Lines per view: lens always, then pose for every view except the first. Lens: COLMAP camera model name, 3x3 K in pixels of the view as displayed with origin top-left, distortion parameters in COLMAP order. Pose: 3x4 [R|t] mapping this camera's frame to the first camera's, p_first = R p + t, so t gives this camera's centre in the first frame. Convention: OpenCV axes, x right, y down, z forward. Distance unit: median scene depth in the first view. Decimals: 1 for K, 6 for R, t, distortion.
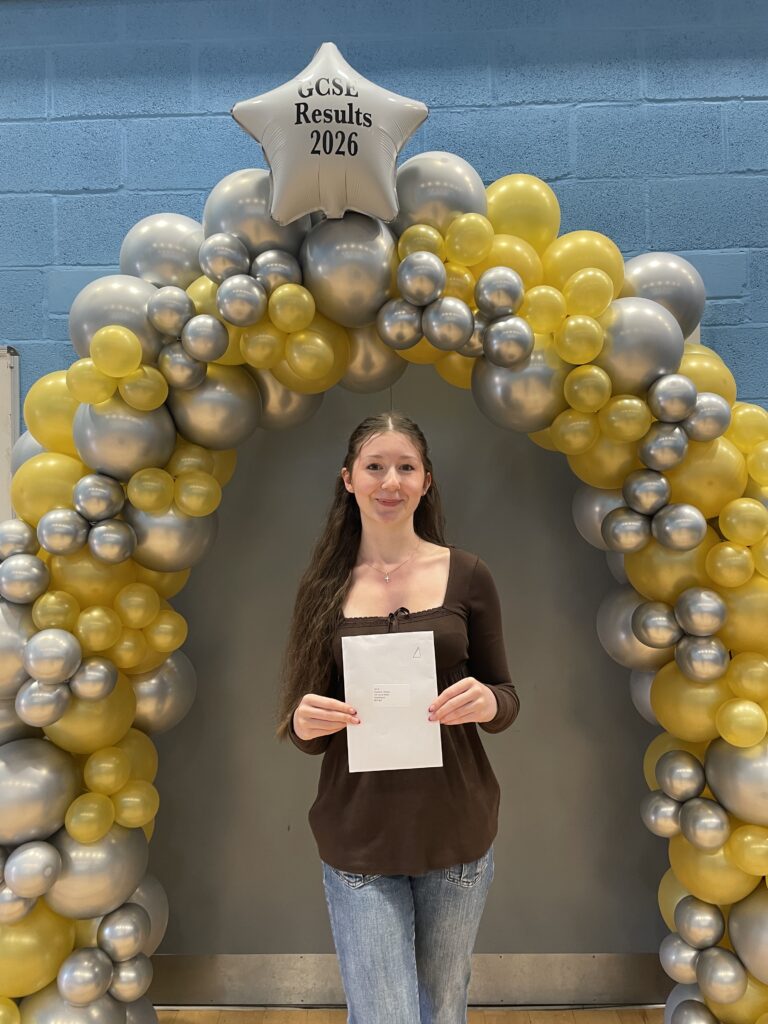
lens RADIAL K [[771.8, 0, 384.0], [0, 771.8, 512.0], [0, 0, 1]] dist [0.052663, -0.086278]
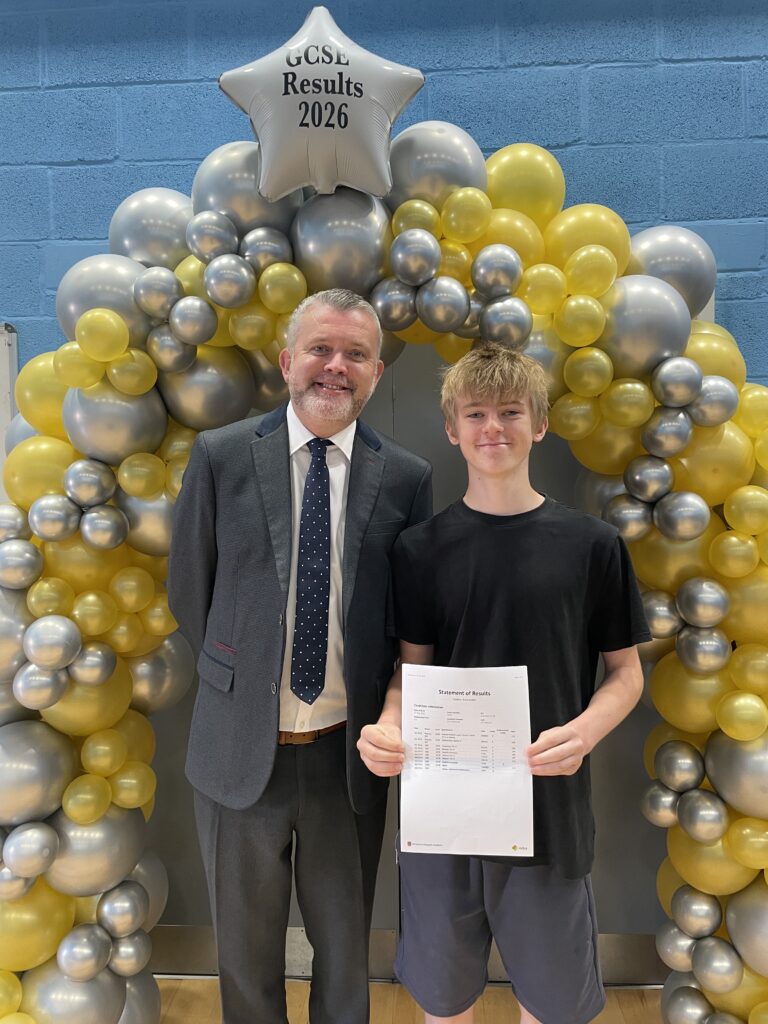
lens RADIAL K [[771.8, 0, 384.0], [0, 771.8, 512.0], [0, 0, 1]] dist [0.052663, -0.086278]
pose [[0.999523, 0.004667, -0.030542, 0.037924], [-0.003207, 0.998857, 0.047695, -0.029715], [0.030729, -0.047574, 0.998395, 0.022297]]
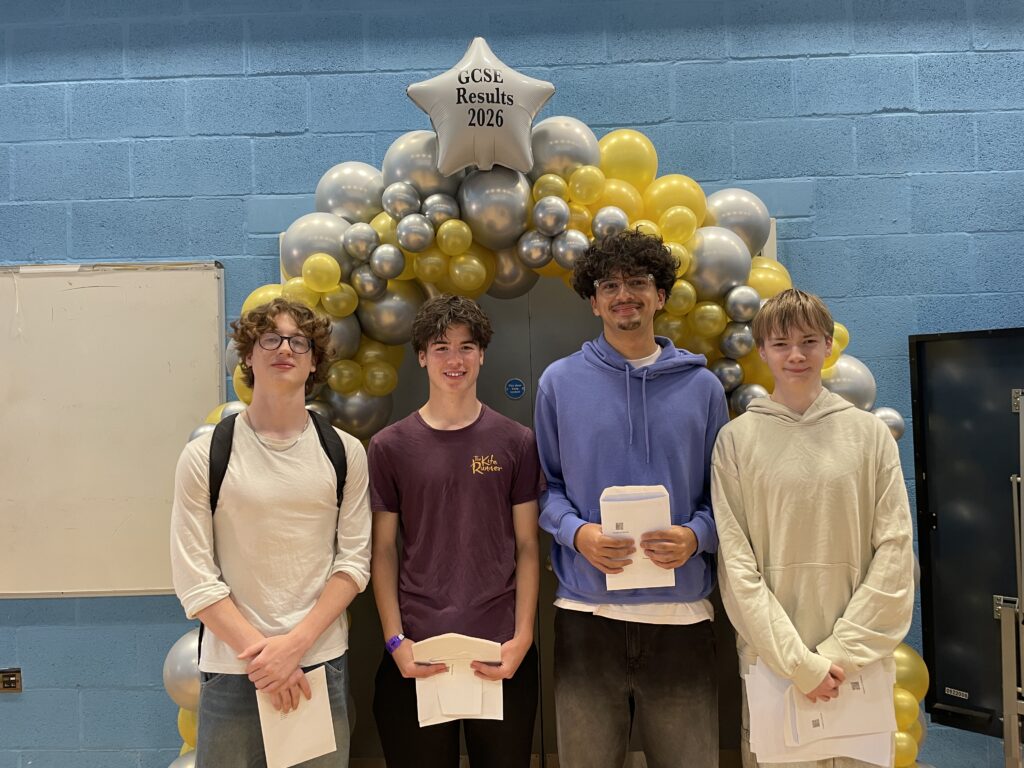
lens RADIAL K [[771.8, 0, 512.0], [0, 771.8, 384.0], [0, 0, 1]] dist [0.052663, -0.086278]
pose [[0.999967, -0.007996, -0.001215, -0.018293], [0.007982, 0.999900, -0.011642, 0.001385], [0.001308, 0.011632, 0.999931, -0.302276]]
